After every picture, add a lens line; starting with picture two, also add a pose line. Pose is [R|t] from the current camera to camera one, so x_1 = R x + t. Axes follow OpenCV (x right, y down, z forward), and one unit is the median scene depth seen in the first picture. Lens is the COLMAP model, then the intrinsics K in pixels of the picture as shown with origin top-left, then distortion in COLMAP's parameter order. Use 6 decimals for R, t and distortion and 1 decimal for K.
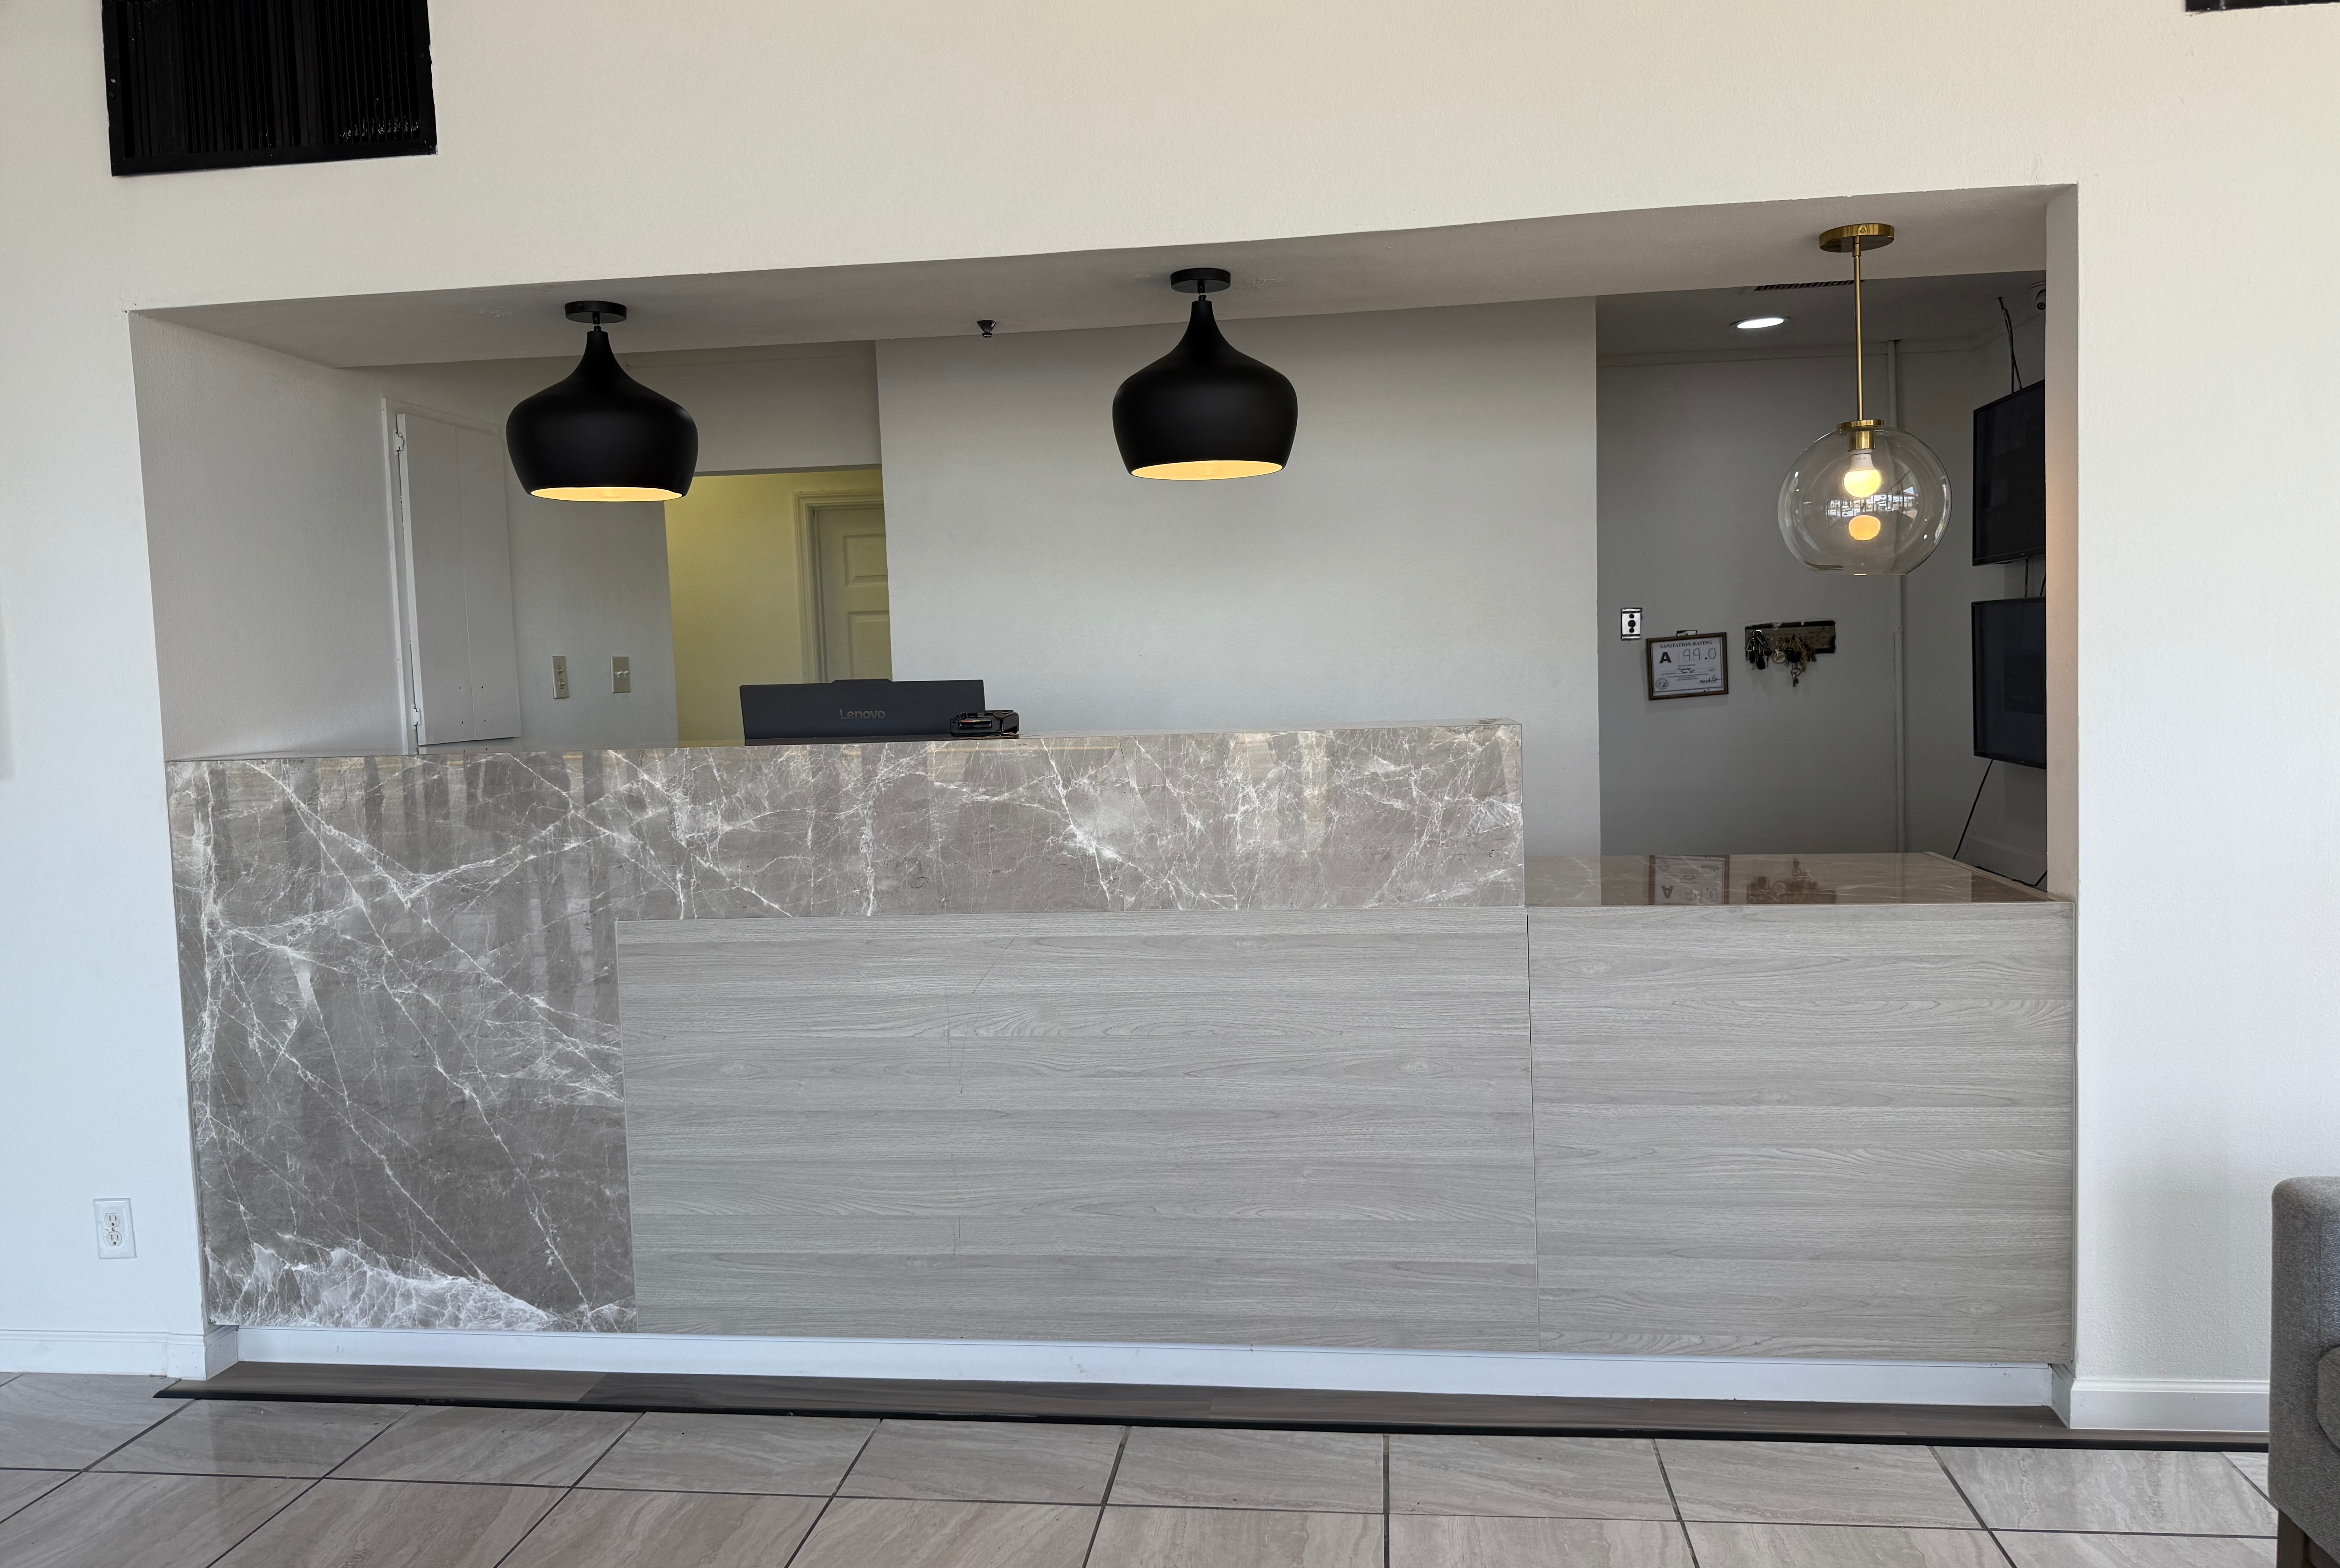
lens RADIAL K [[1661.1, 0, 1203.8], [0, 1661.1, 751.6], [0, 0, 1]] dist [0.102135, -0.168294]
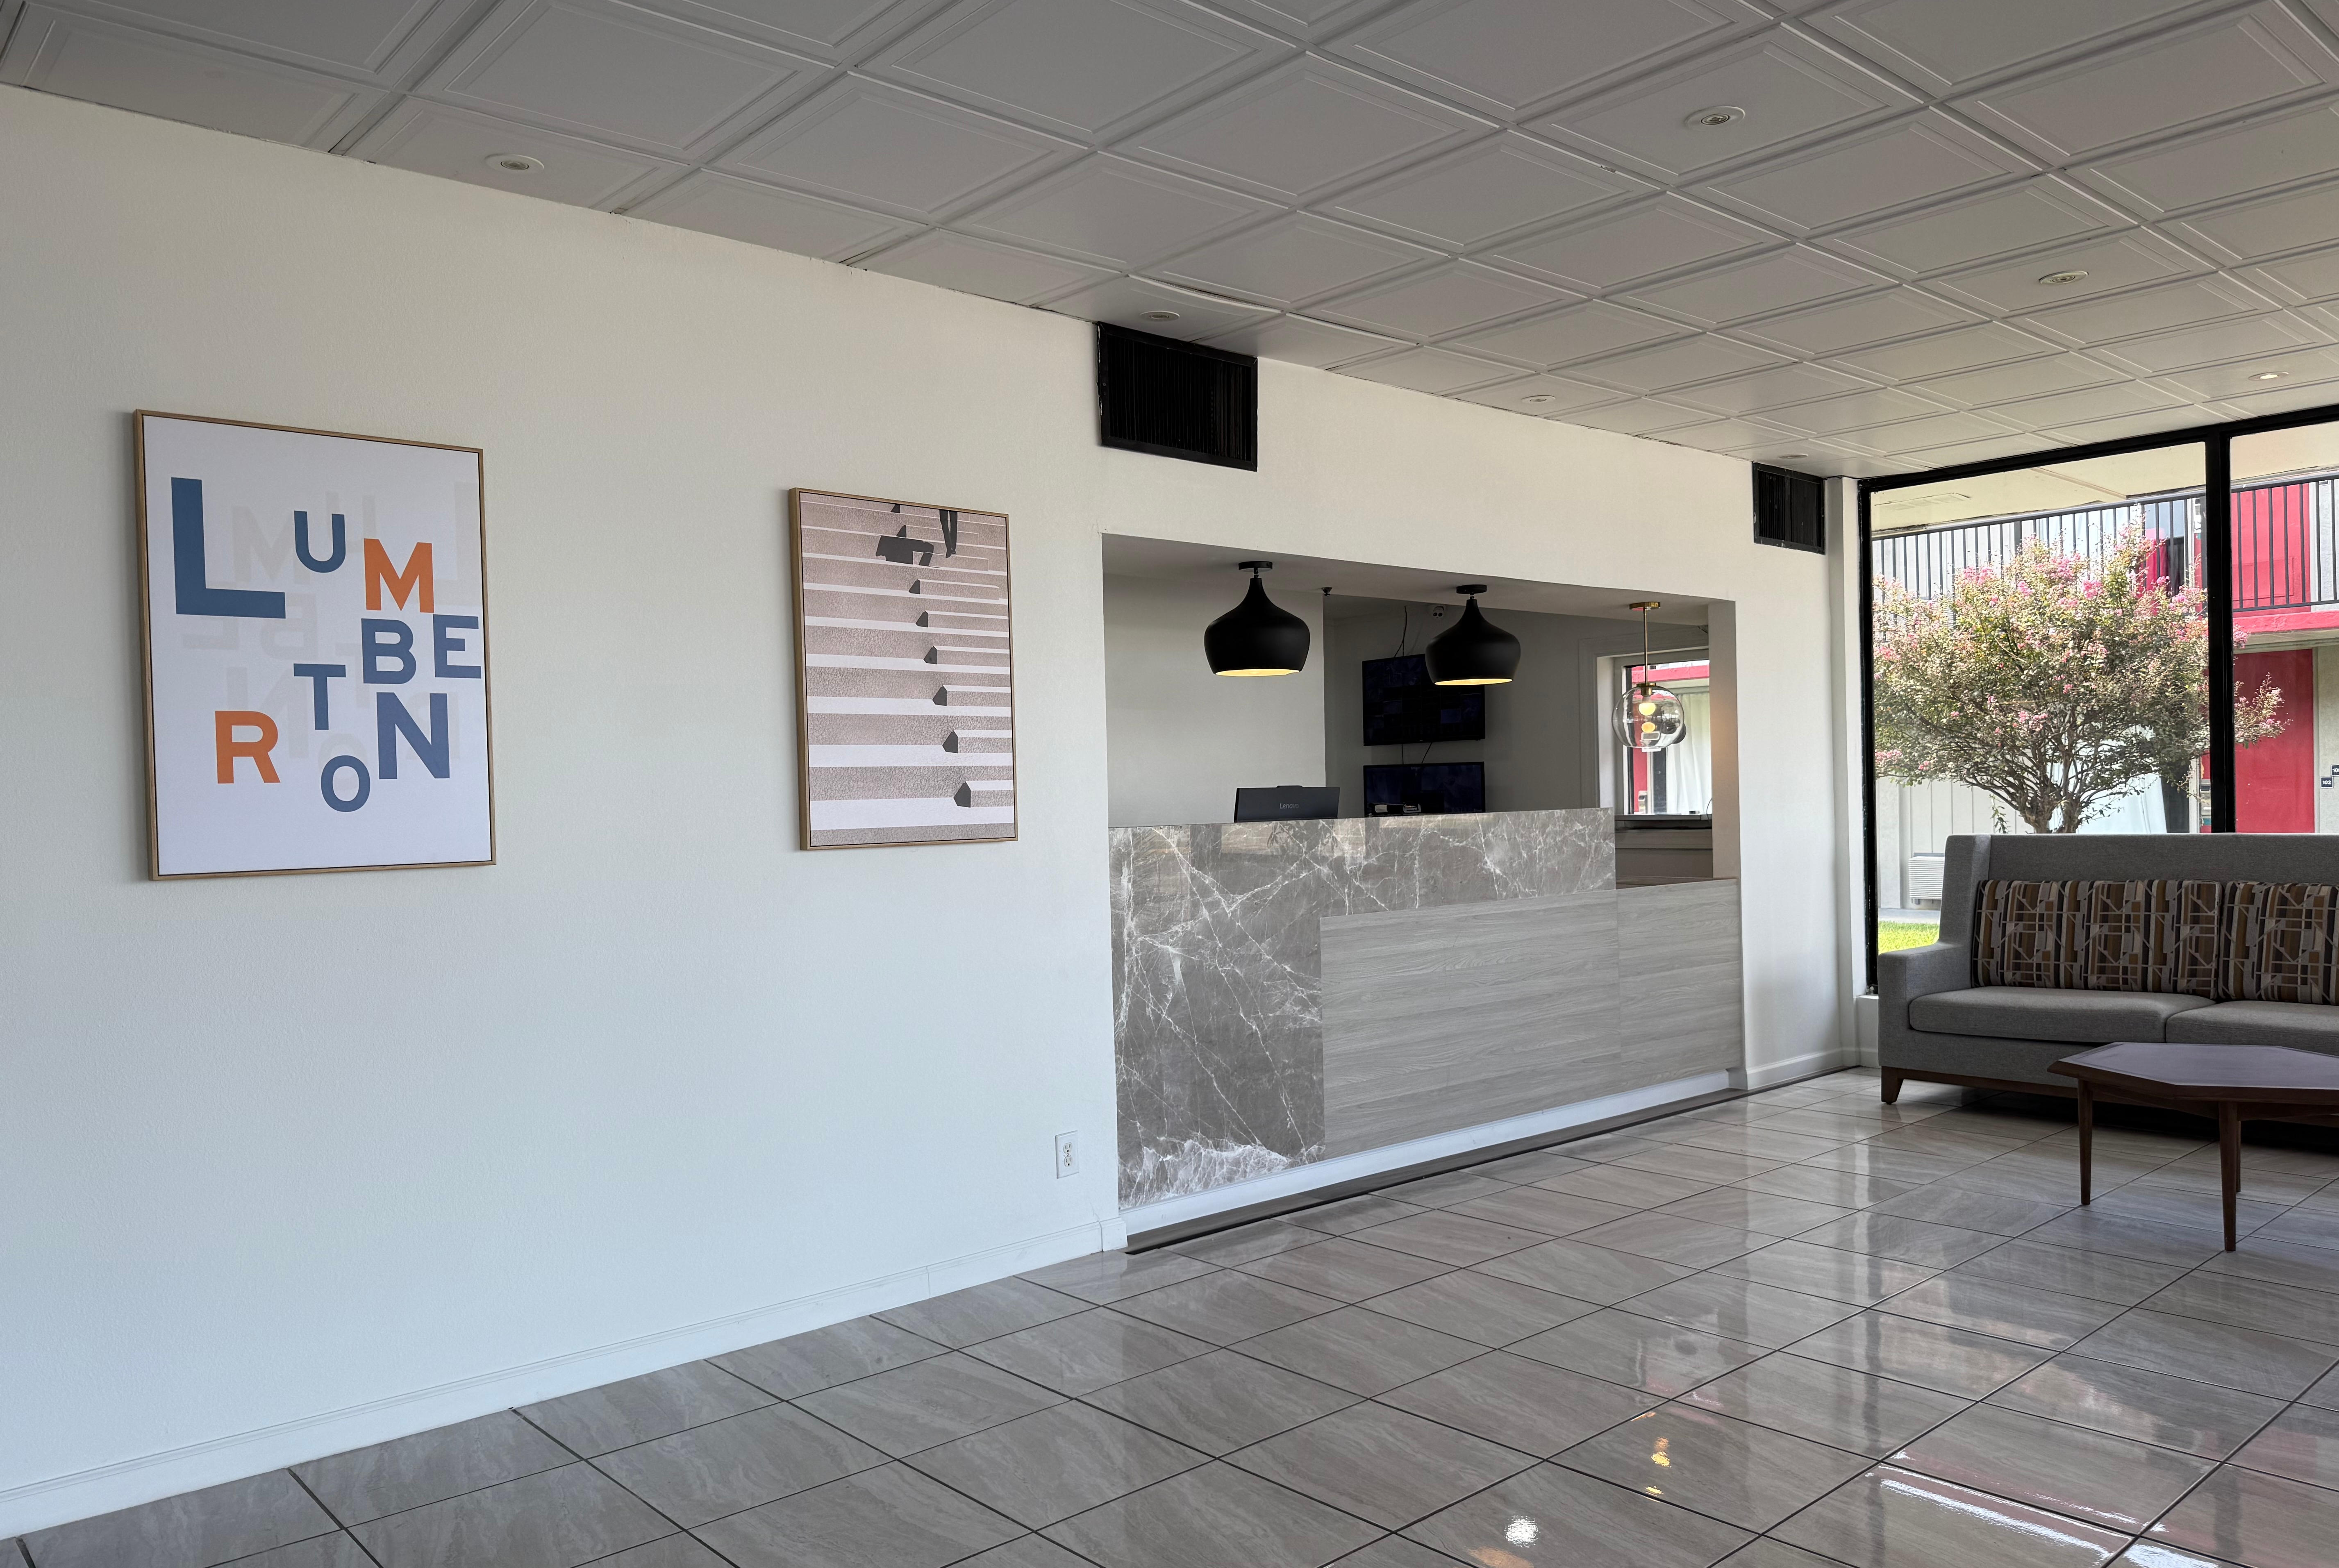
lens RADIAL K [[1633.1, 0, 1169.5], [0, 1633.1, 784.0], [0, 0, 1]] dist [0.127758, -0.000091]
pose [[0.659770, 0.022527, 0.751130, -1.723721], [0.046078, 0.996457, -0.070357, 0.073824], [-0.750054, 0.081030, 0.656395, -0.013637]]
